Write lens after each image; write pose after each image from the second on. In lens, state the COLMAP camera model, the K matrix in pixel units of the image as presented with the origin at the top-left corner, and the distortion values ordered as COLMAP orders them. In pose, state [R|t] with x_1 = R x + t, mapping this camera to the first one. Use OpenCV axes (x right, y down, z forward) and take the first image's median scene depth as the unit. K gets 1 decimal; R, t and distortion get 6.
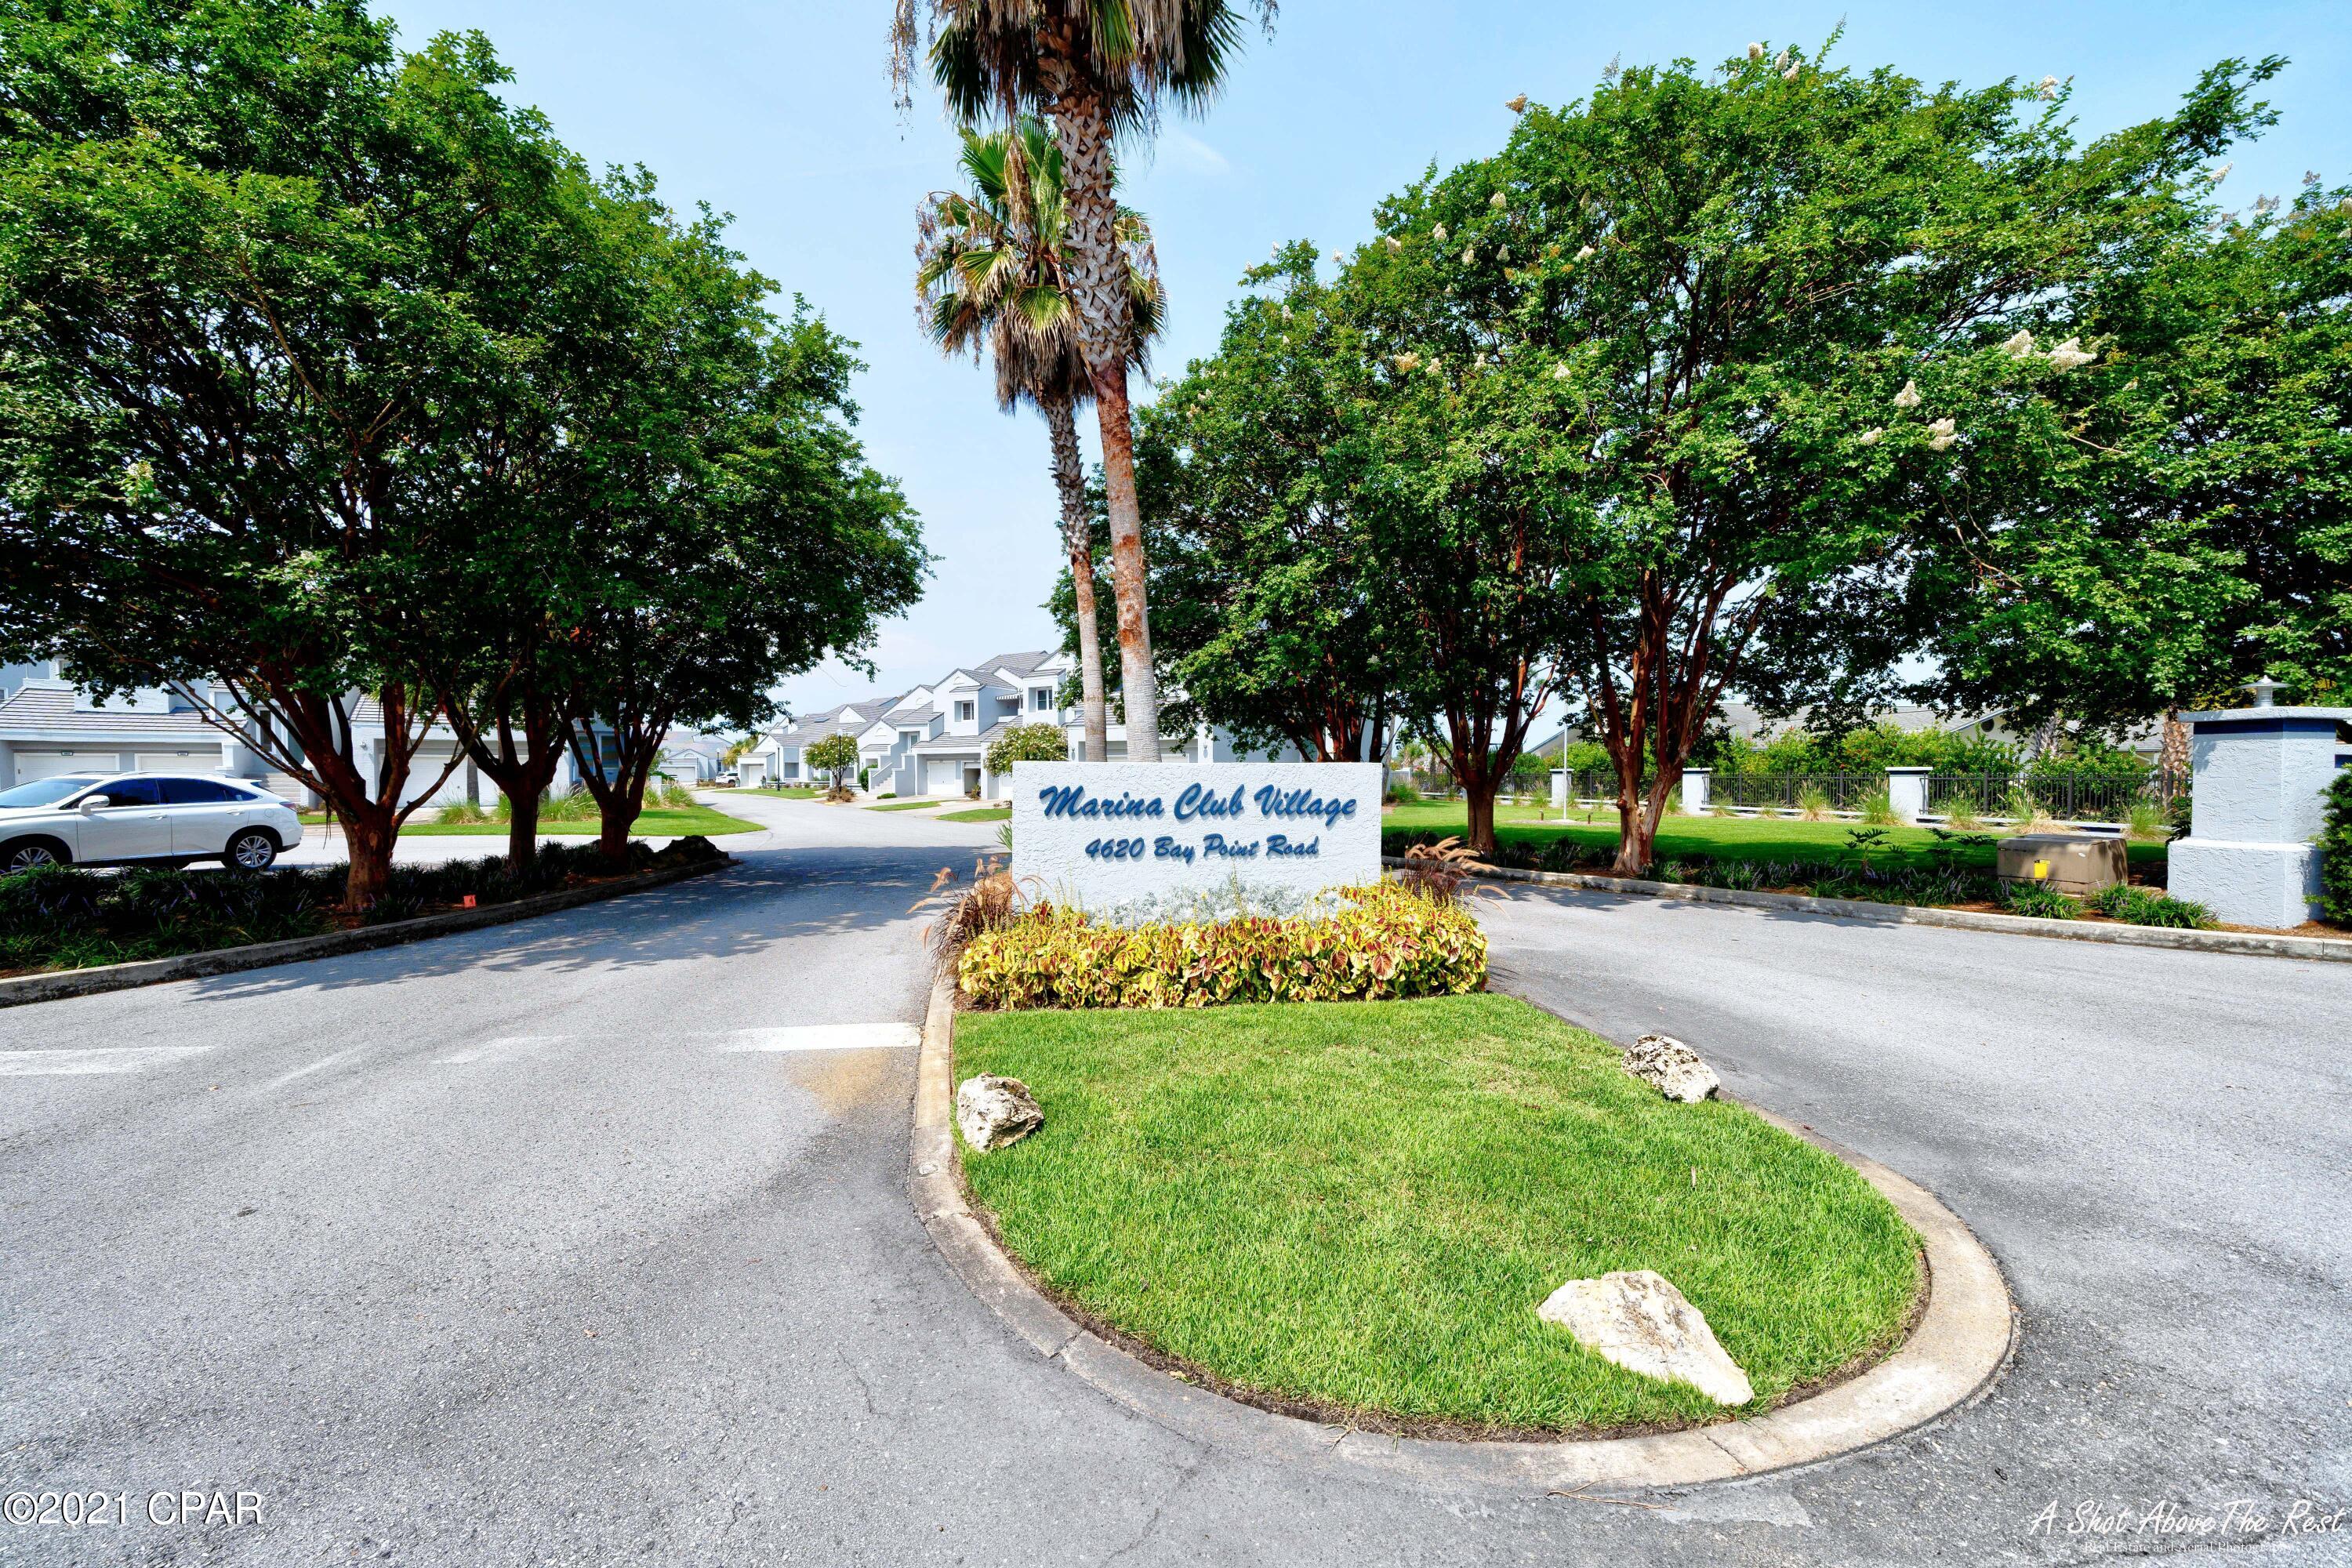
lens RADIAL K [[902.1, 0, 1177.2], [0, 902.1, 799.0], [0, 0, 1]] dist [-0.002308, -0.000618]
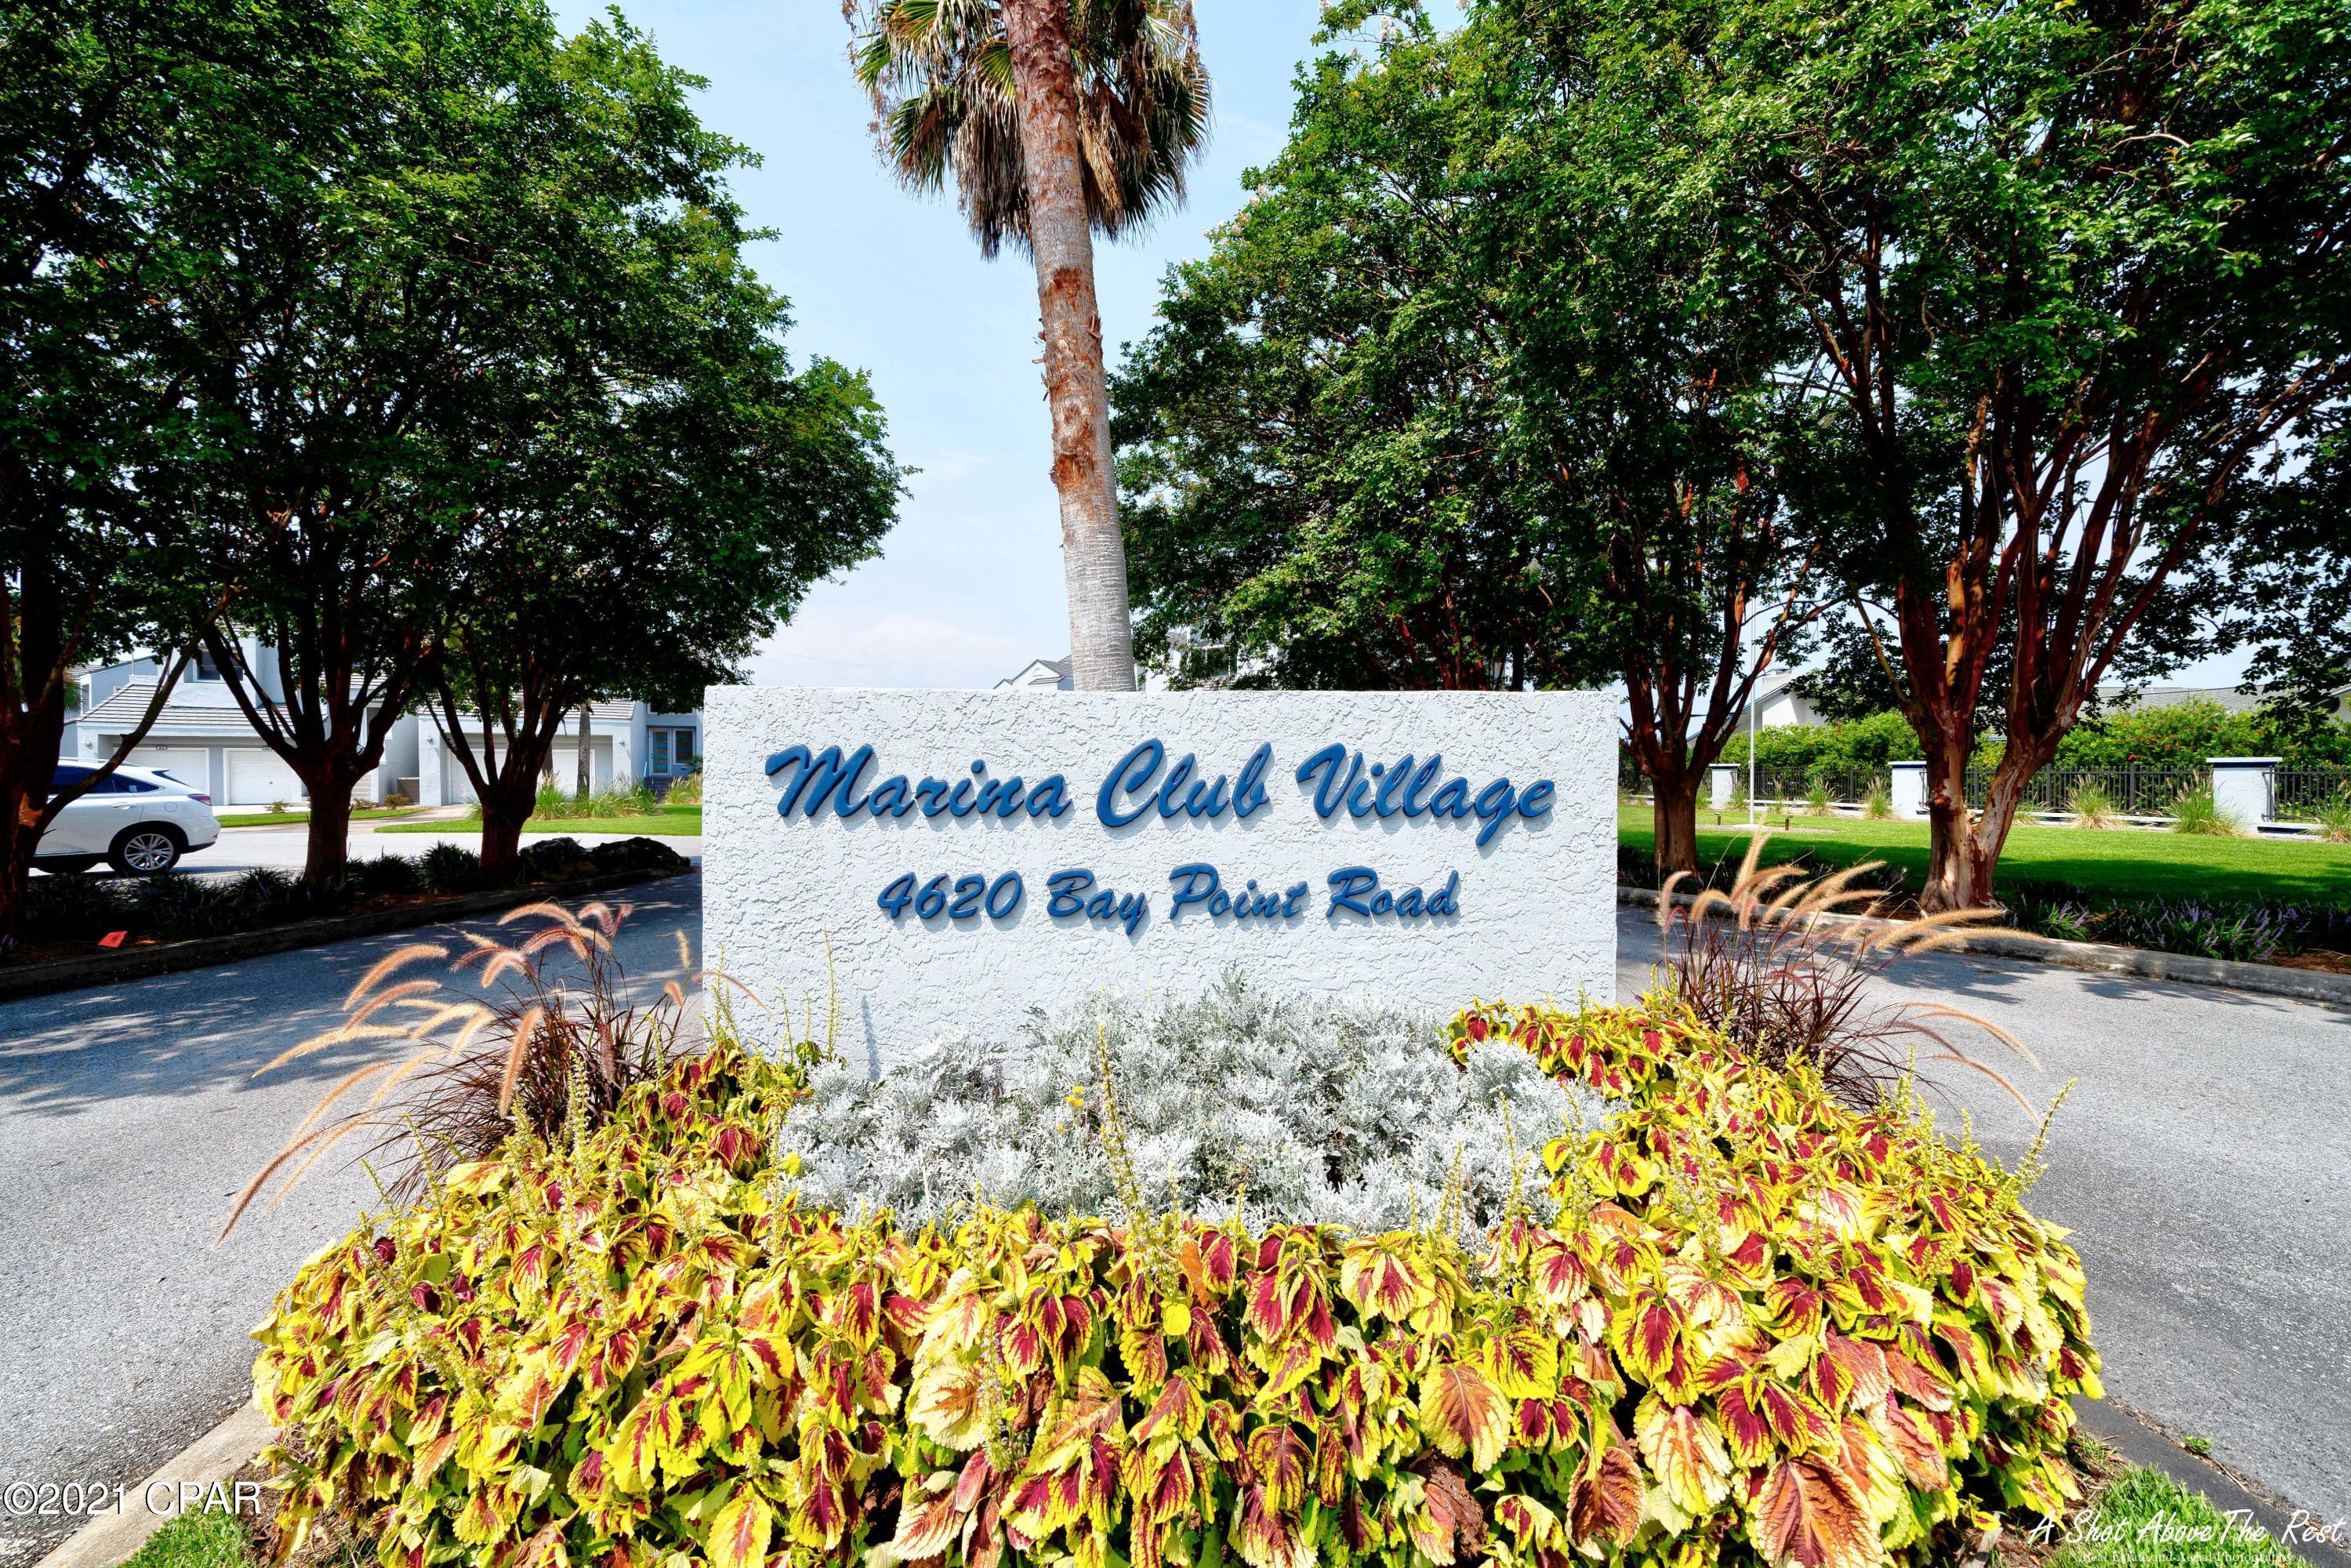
lens RADIAL K [[901.8, 0, 1169.1], [0, 901.8, 761.7], [0, 0, 1]] dist [-0.002308, -0.000618]
pose [[0.992338, -0.000846, -0.123553, 0.078317], [-0.004331, 0.999124, -0.041627, 0.009278], [0.123479, 0.041844, 0.991465, 0.585143]]
